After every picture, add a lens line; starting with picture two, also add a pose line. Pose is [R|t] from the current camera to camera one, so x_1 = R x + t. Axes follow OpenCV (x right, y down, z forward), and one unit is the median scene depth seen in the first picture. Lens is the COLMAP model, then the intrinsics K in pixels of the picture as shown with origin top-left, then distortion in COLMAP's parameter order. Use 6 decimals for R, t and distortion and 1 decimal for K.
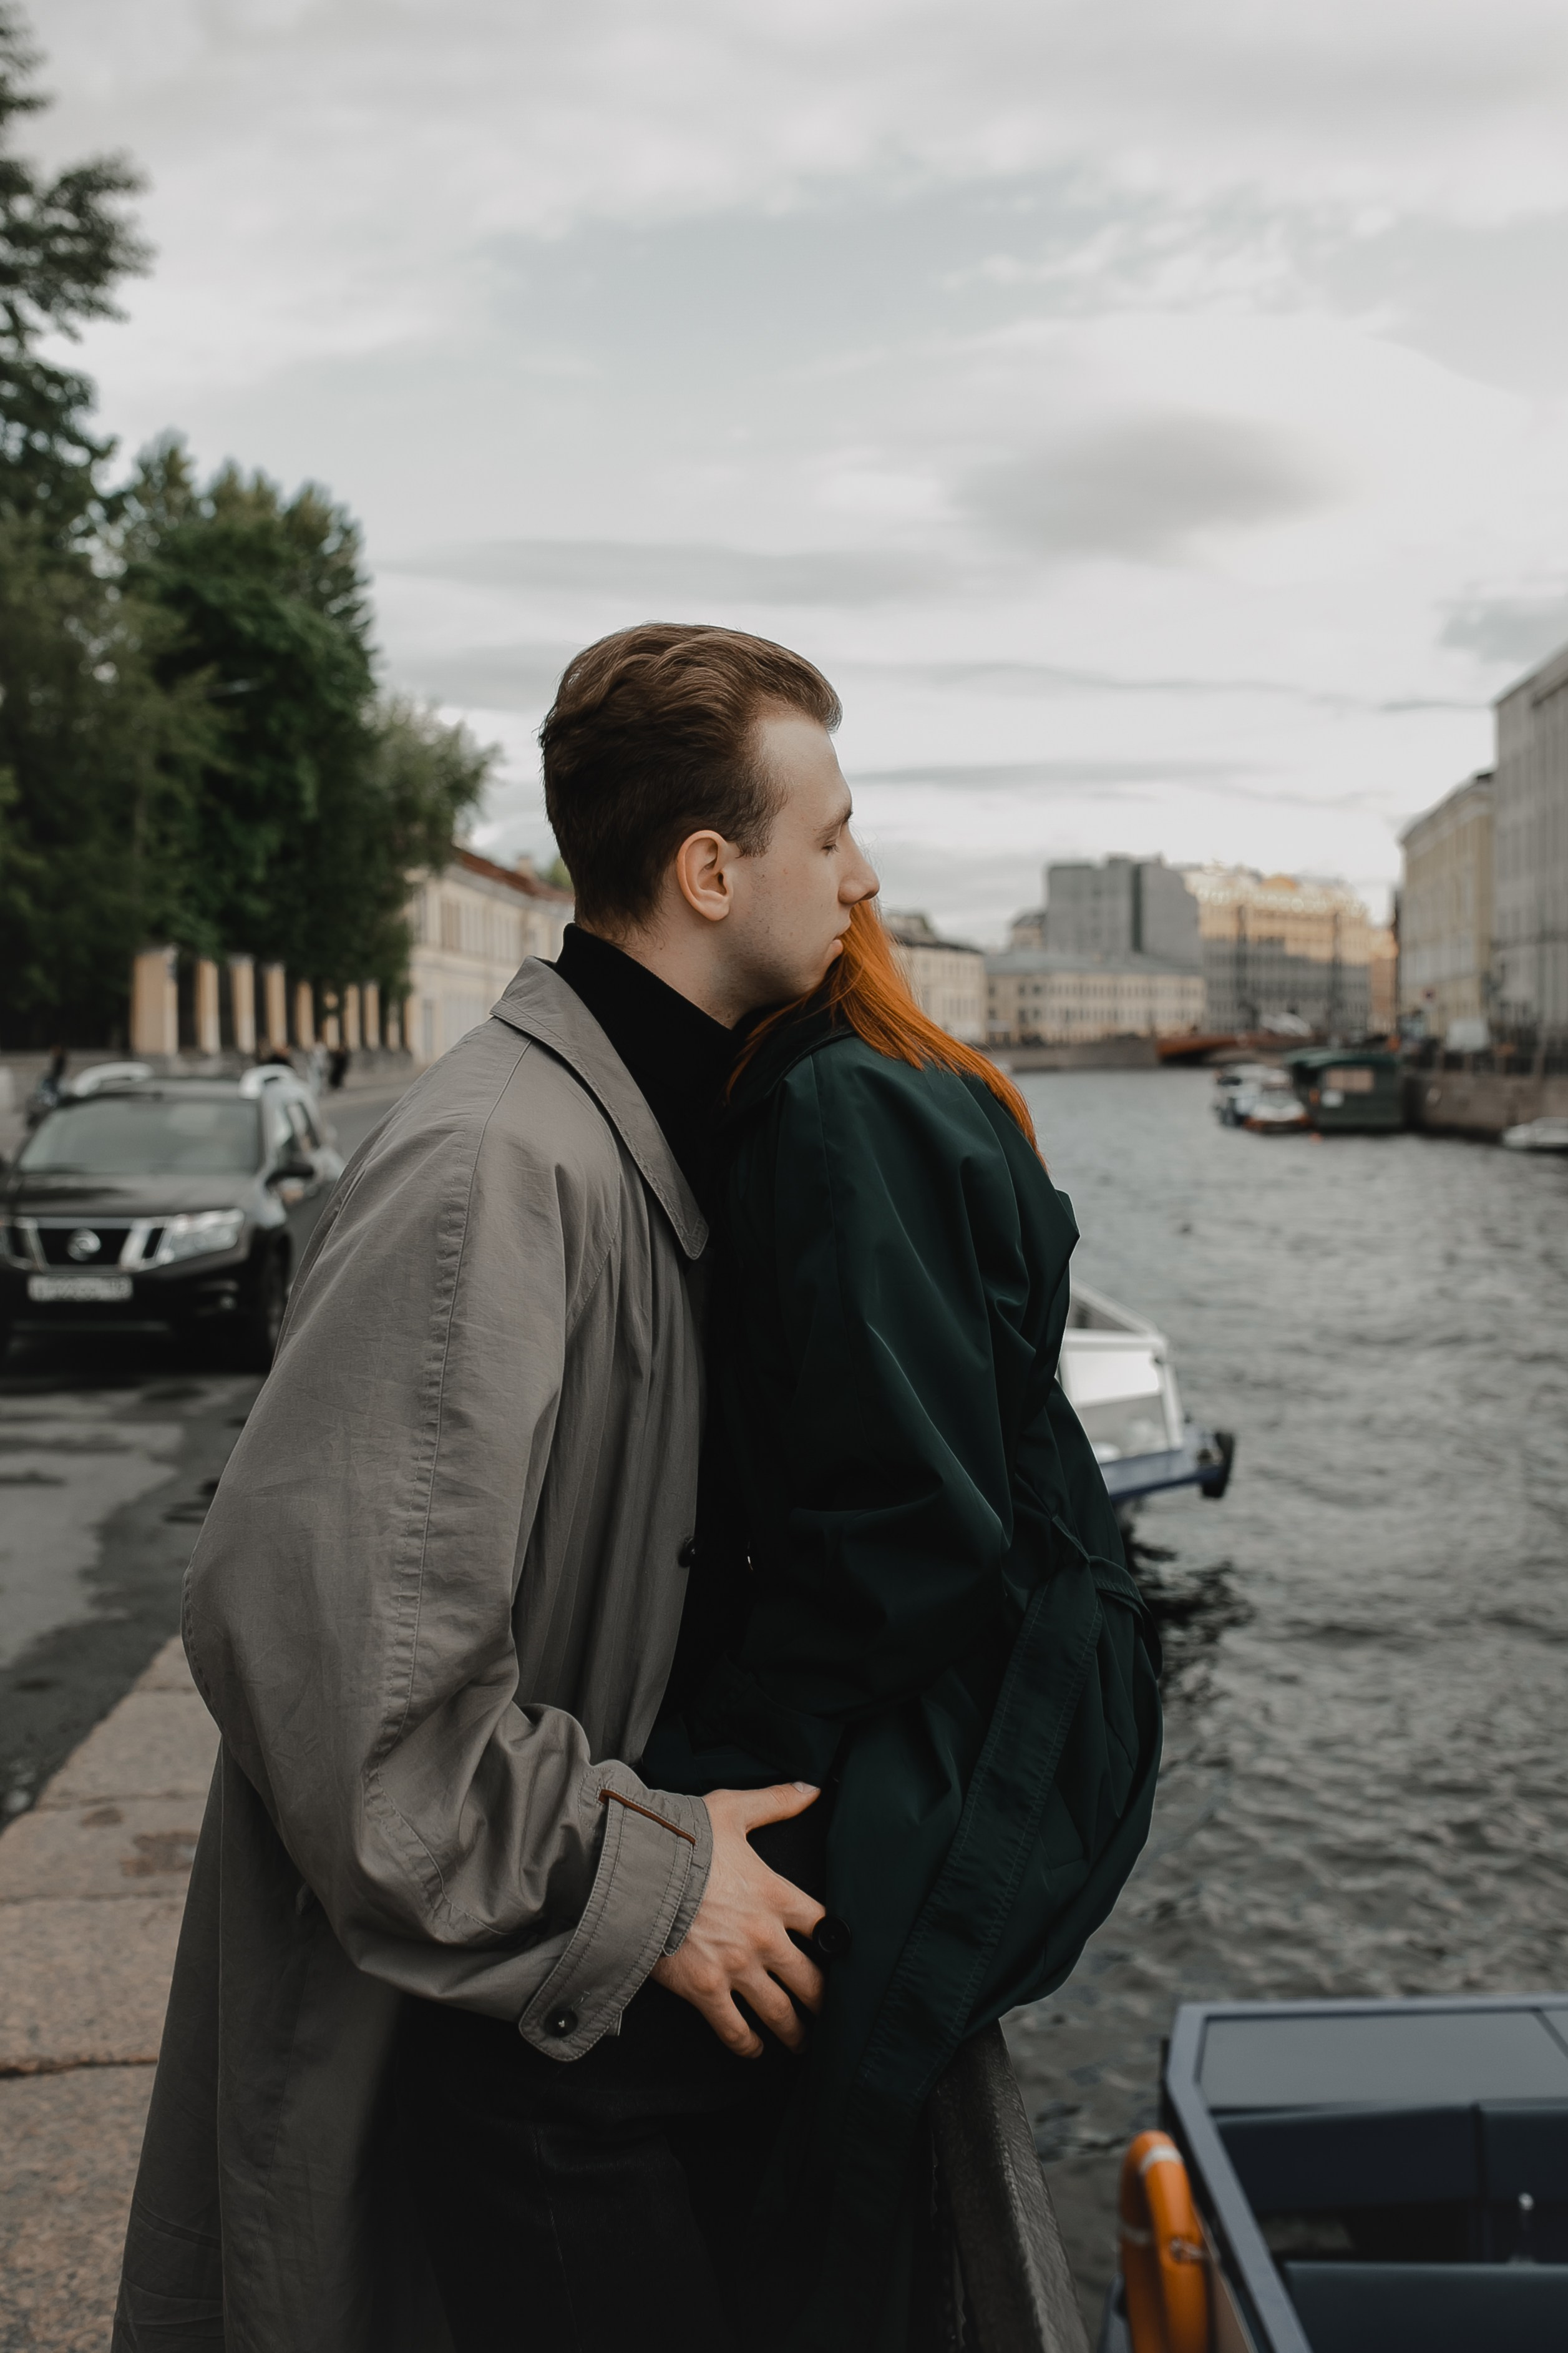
lens RADIAL K [[2315.7, 0, 772.8], [0, 2315.7, 1179.0], [0, 0, 1]] dist [-0.067266, 0.072466]
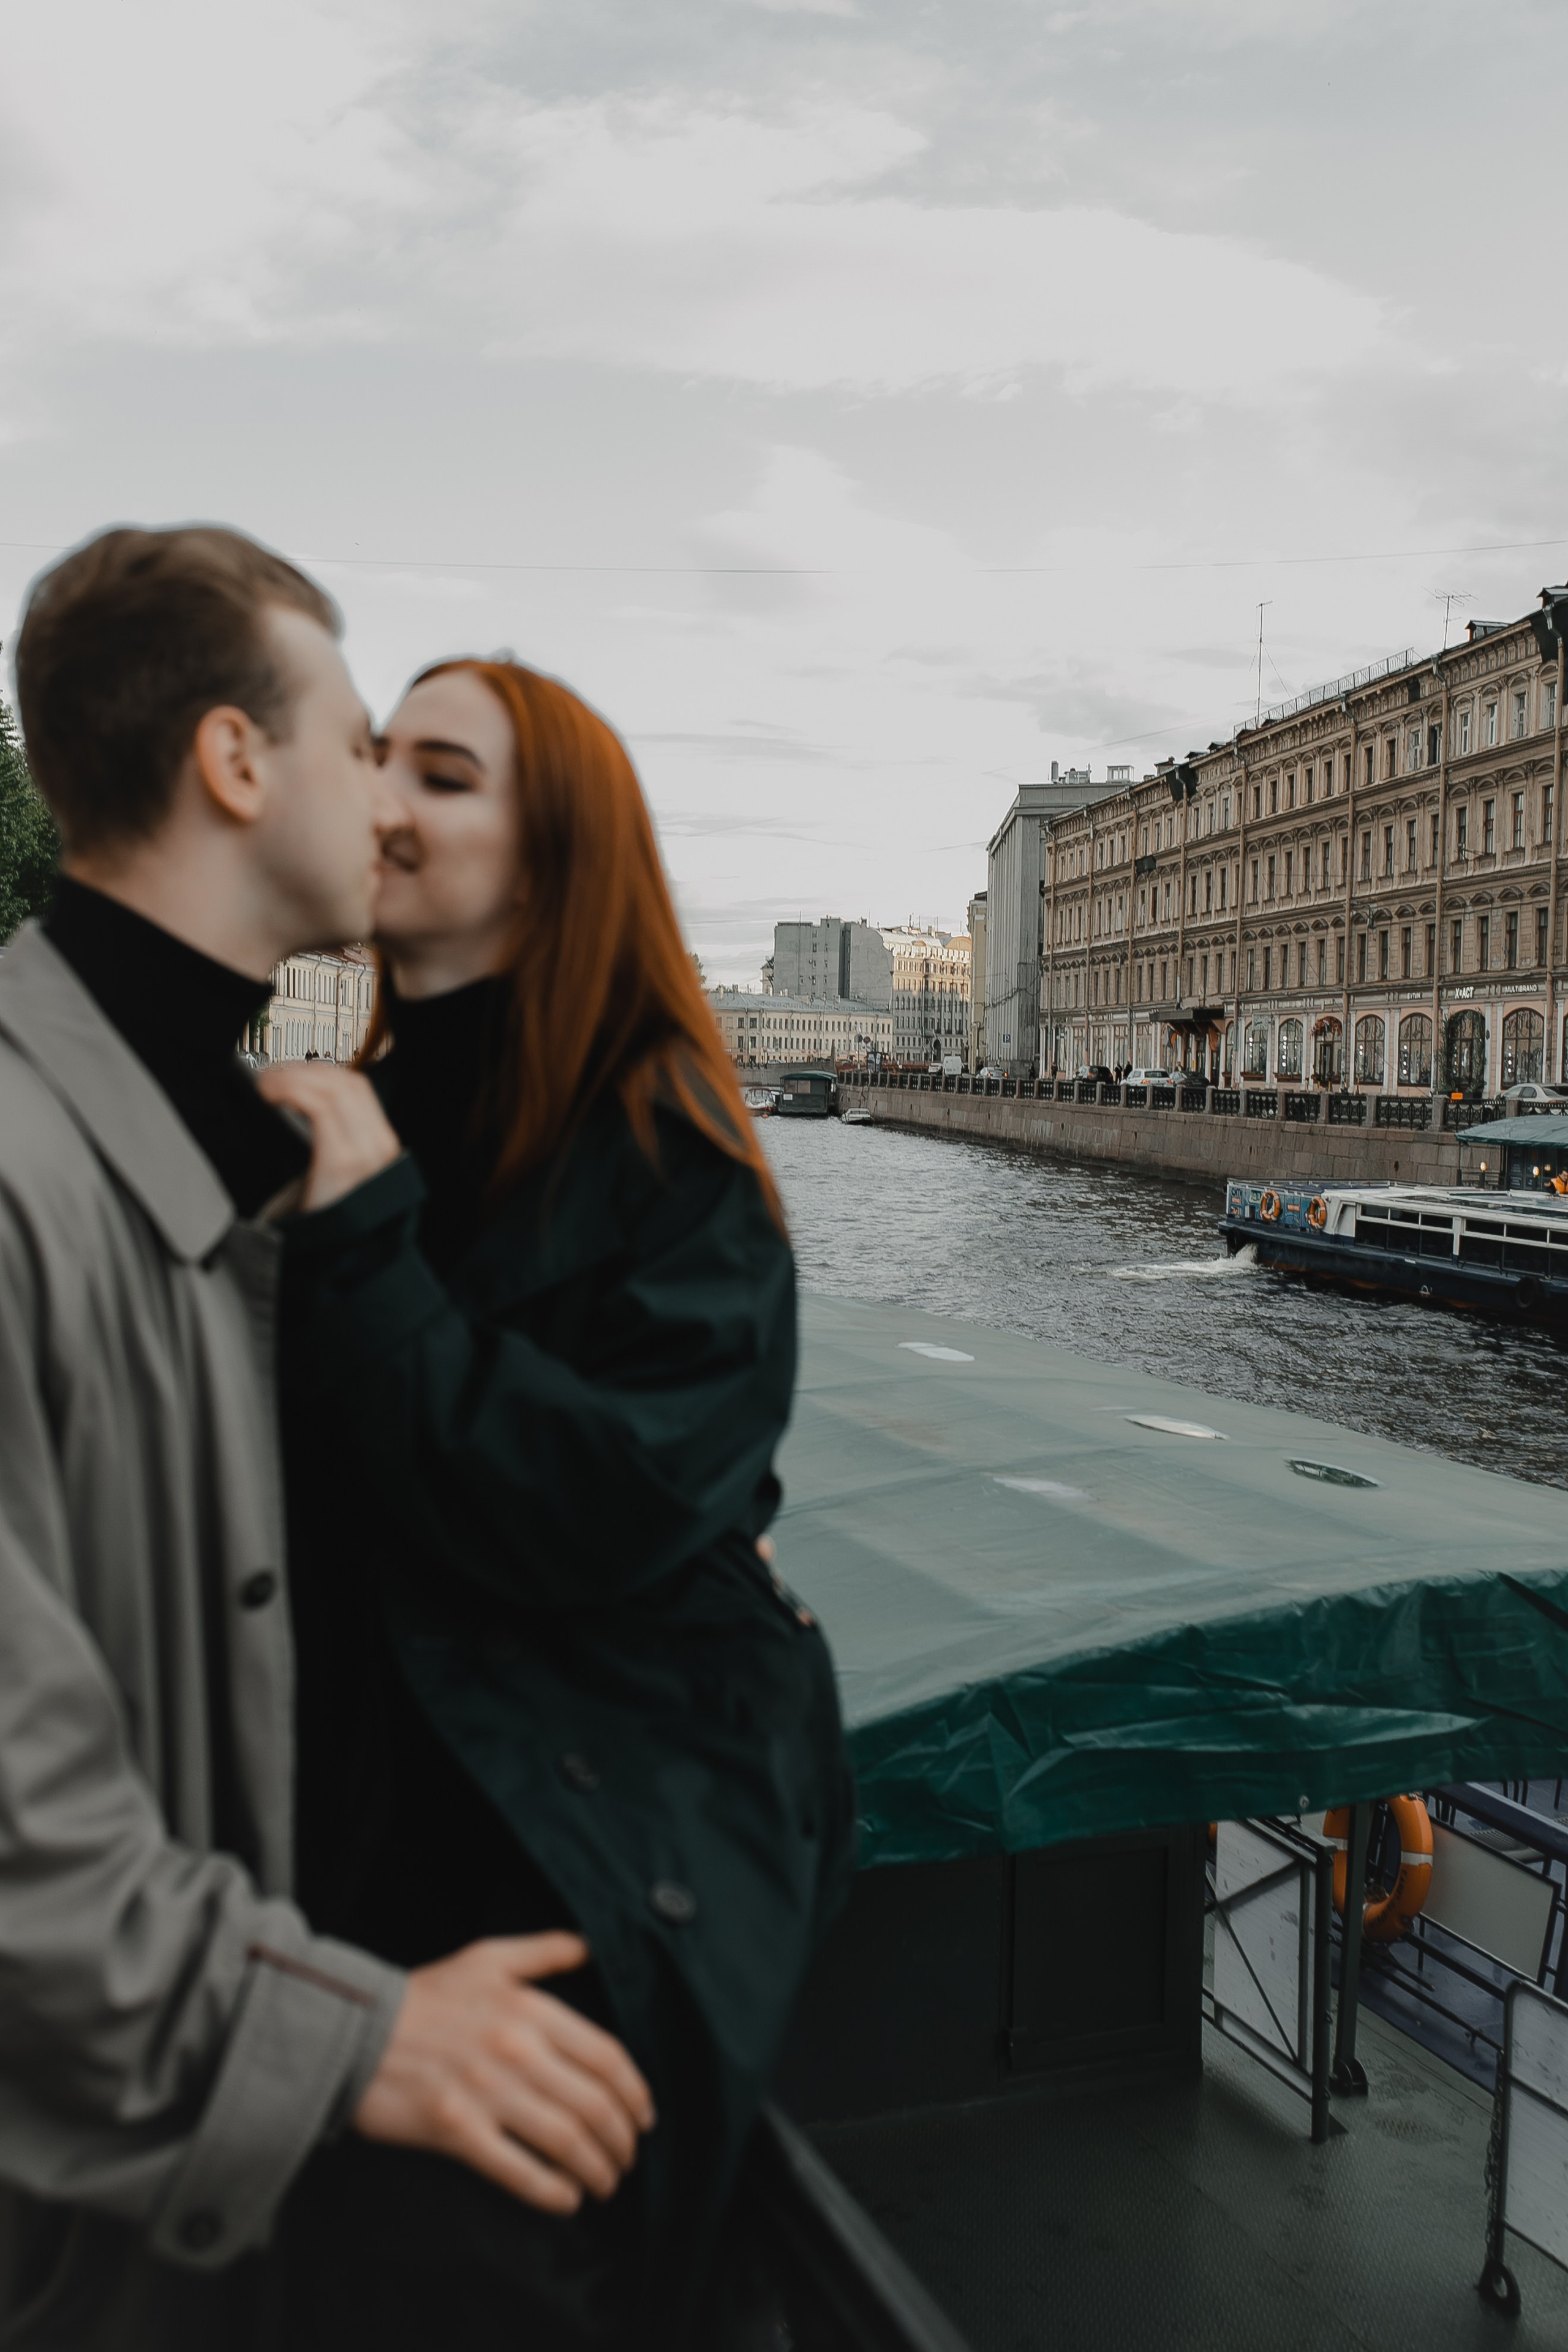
lens RADIAL K [[2285.9, 0, 783.6], [0, 2285.9, 1131.1], [0, 0, 1]] dist [-0.059939, 0.017659]
pose [[0.997088, 0.027328, 0.071201, 0.102384], [-0.025266, 0.999239, -0.029708, 0.040073], [-0.071959, 0.027823, 0.997019, -0.679550]]
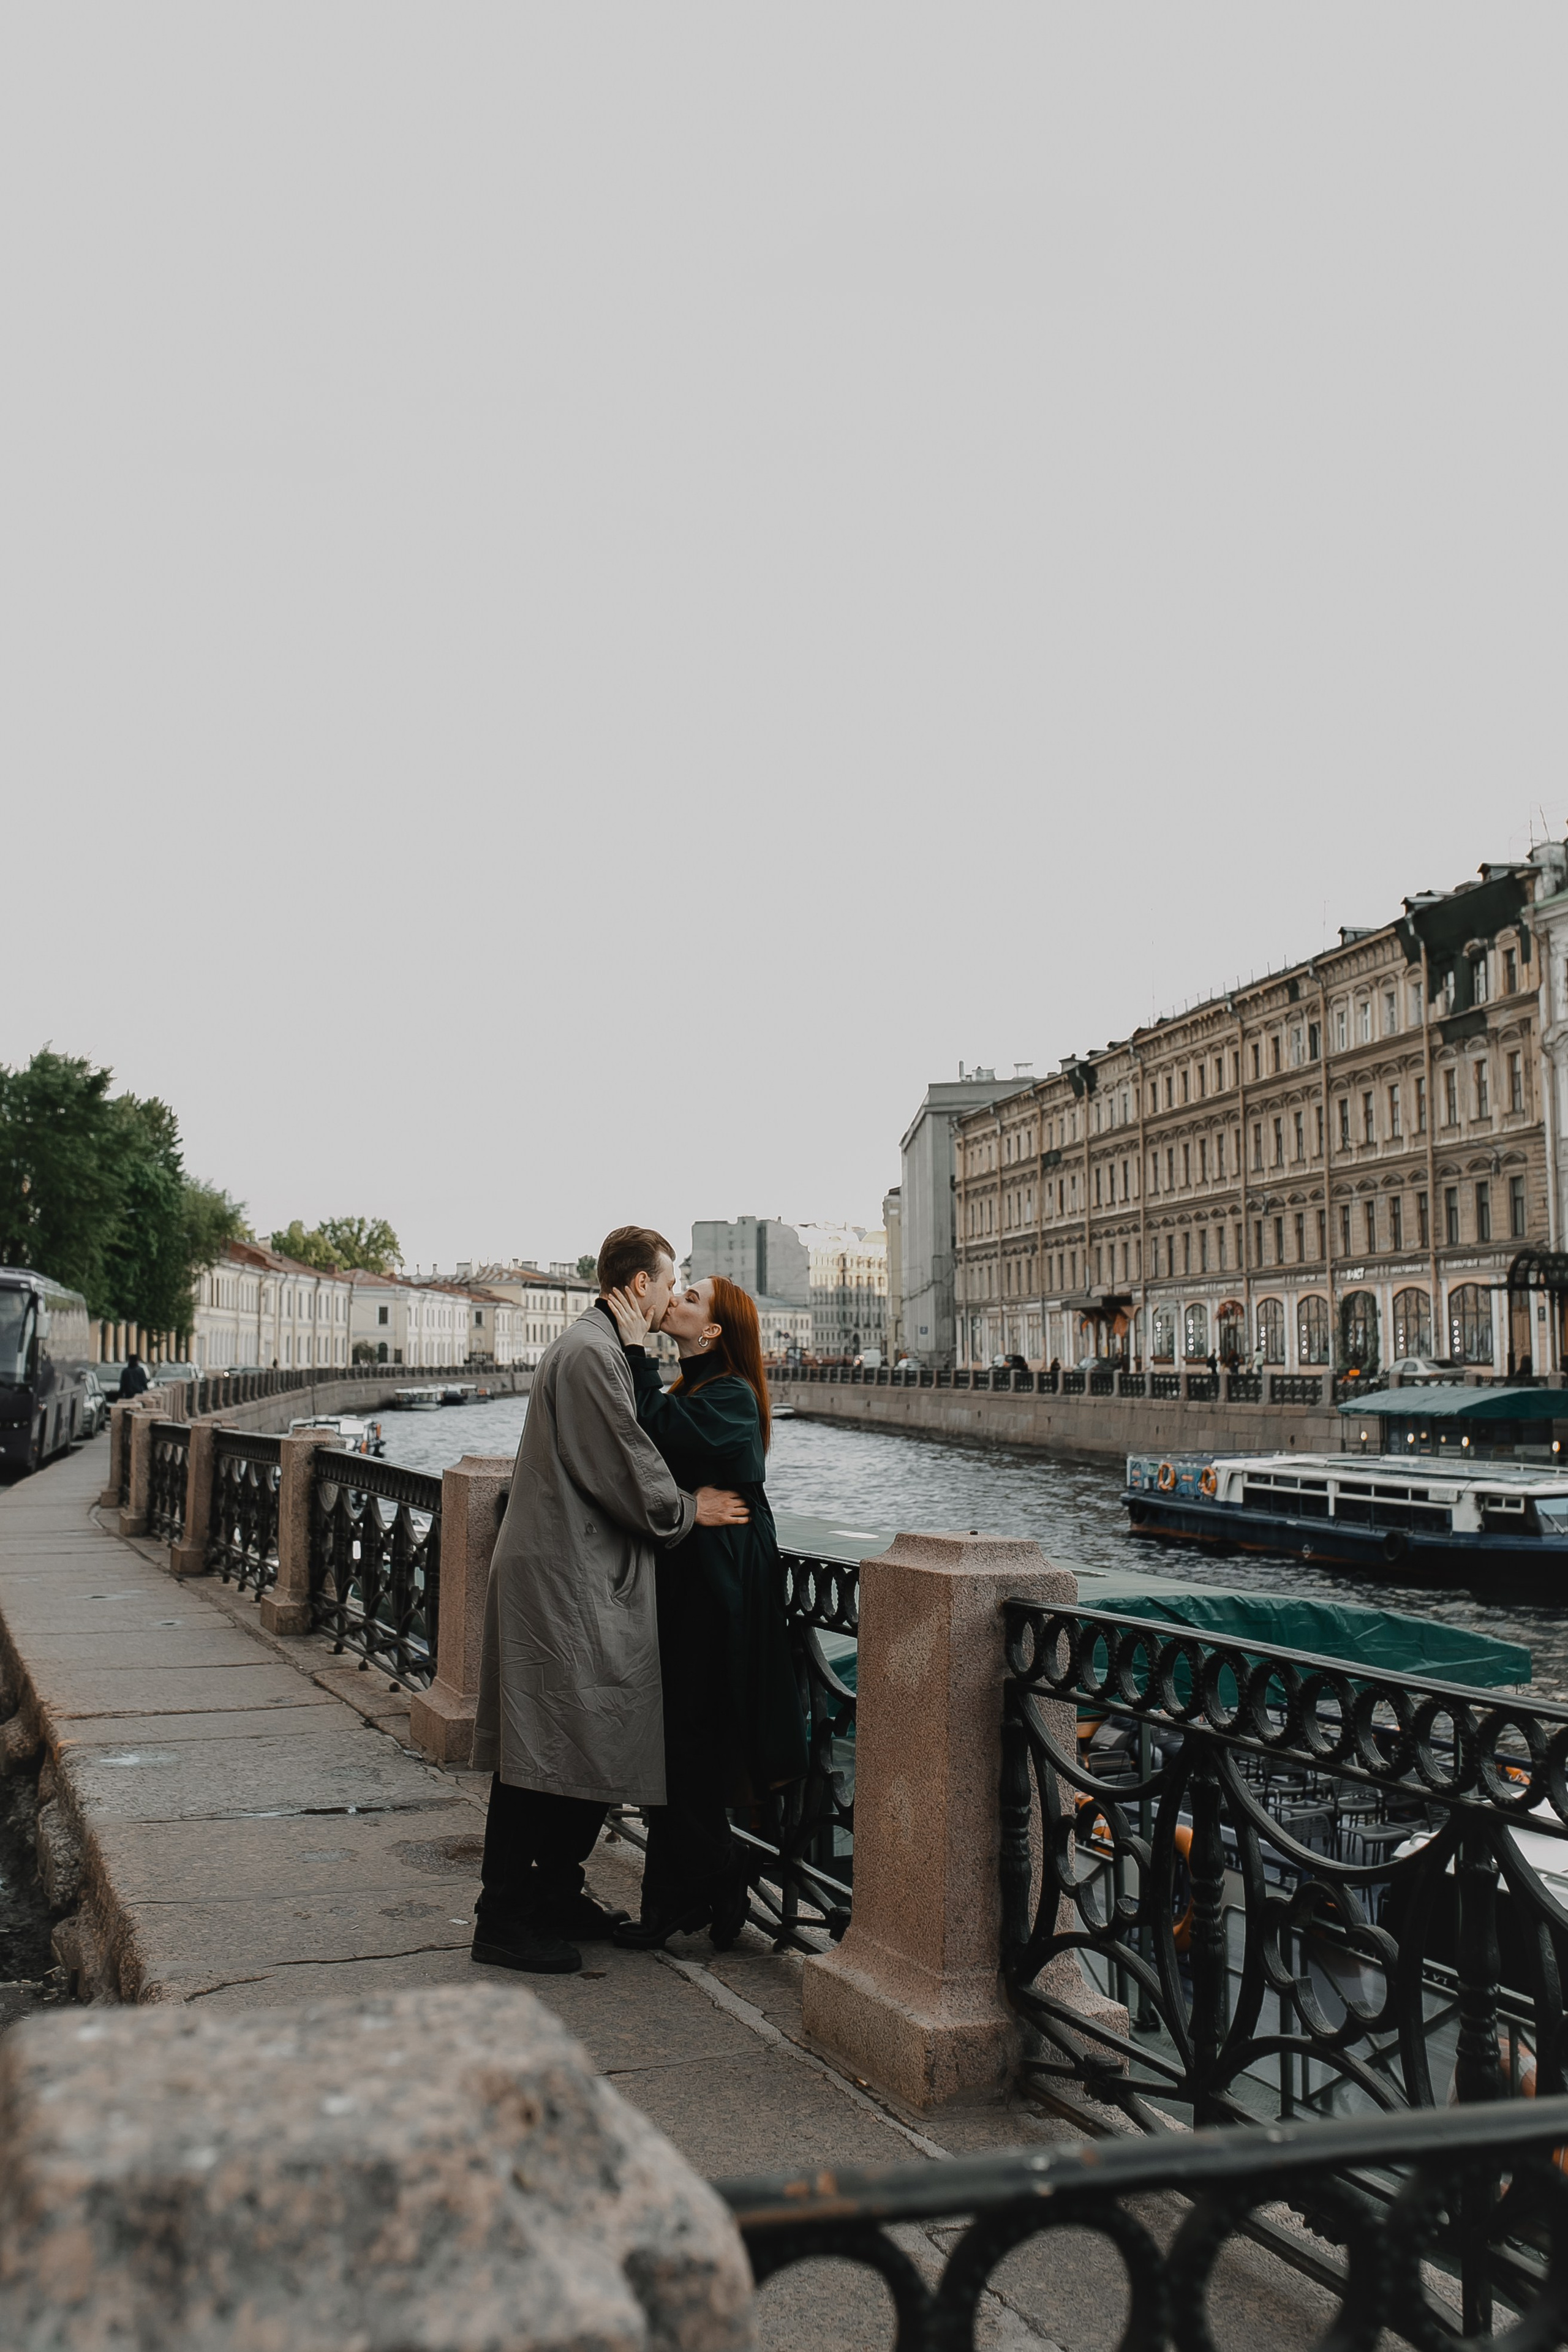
lens RADIAL K [[2315.1, 0, 772.8], [0, 2315.1, 1178.5], [0, 0, 1]] dist [-0.067266, 0.072466]
pose [[0.994882, 0.011800, 0.100348, 0.097111], [0.002173, 0.990428, -0.138012, 0.043625], [-0.101016, 0.137523, 0.985334, -0.721952]]
